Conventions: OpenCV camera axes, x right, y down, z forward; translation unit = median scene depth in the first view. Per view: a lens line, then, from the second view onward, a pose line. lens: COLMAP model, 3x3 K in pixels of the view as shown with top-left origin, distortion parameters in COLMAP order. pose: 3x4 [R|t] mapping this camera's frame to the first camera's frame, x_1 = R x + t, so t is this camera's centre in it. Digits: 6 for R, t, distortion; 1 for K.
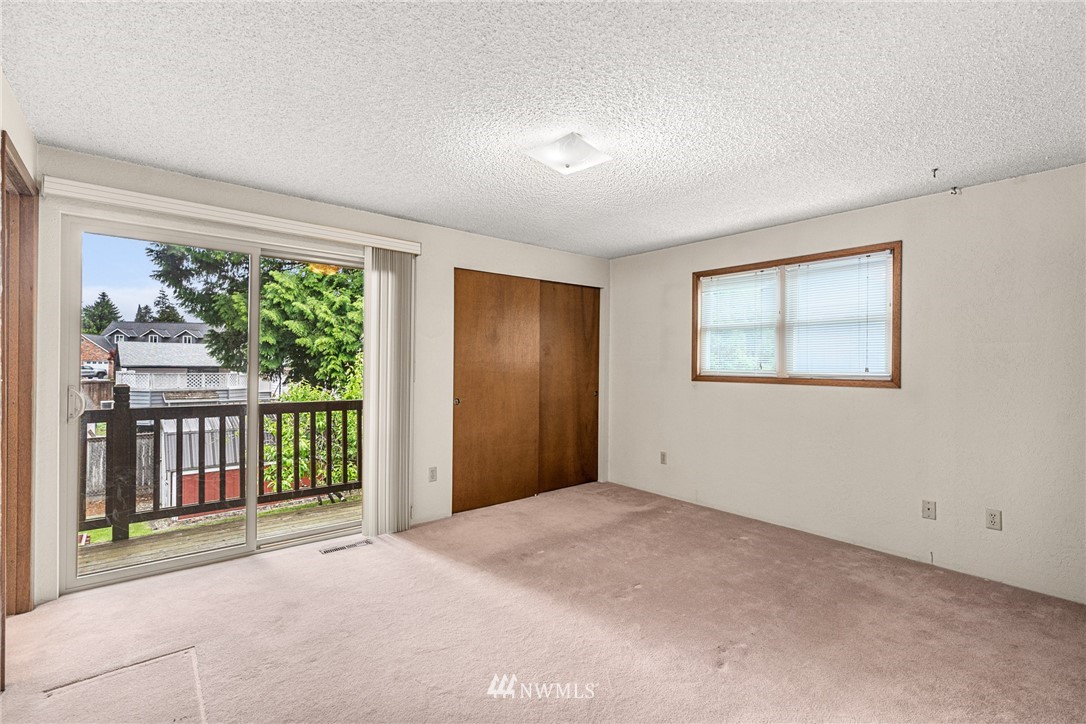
lens RADIAL K [[498.1, 0, 540.8], [0, 498.1, 364.6], [0, 0, 1]] dist [-0.007278, 0.003889]
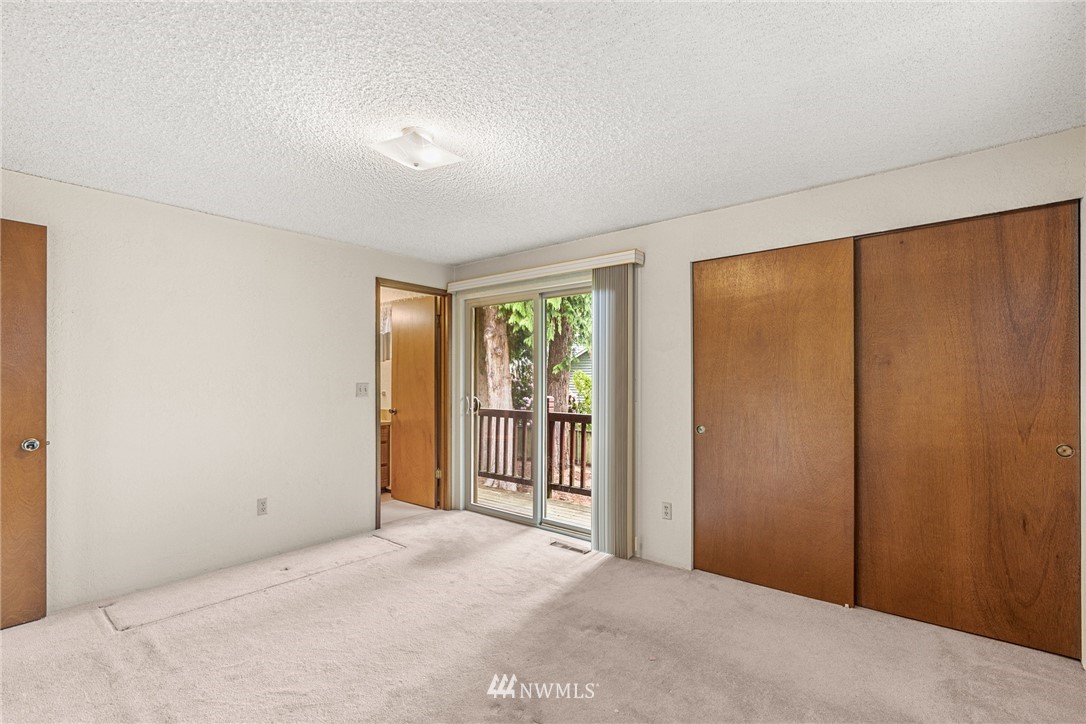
lens RADIAL K [[498.1, 0, 534.4], [0, 498.1, 379.0], [0, 0, 1]] dist [-0.007278, 0.003889]
pose [[0.173612, -0.009635, -0.984767, 0.645344], [-0.003954, 0.999937, -0.010481, 0.003594], [0.984806, 0.005713, 0.173563, 0.684526]]
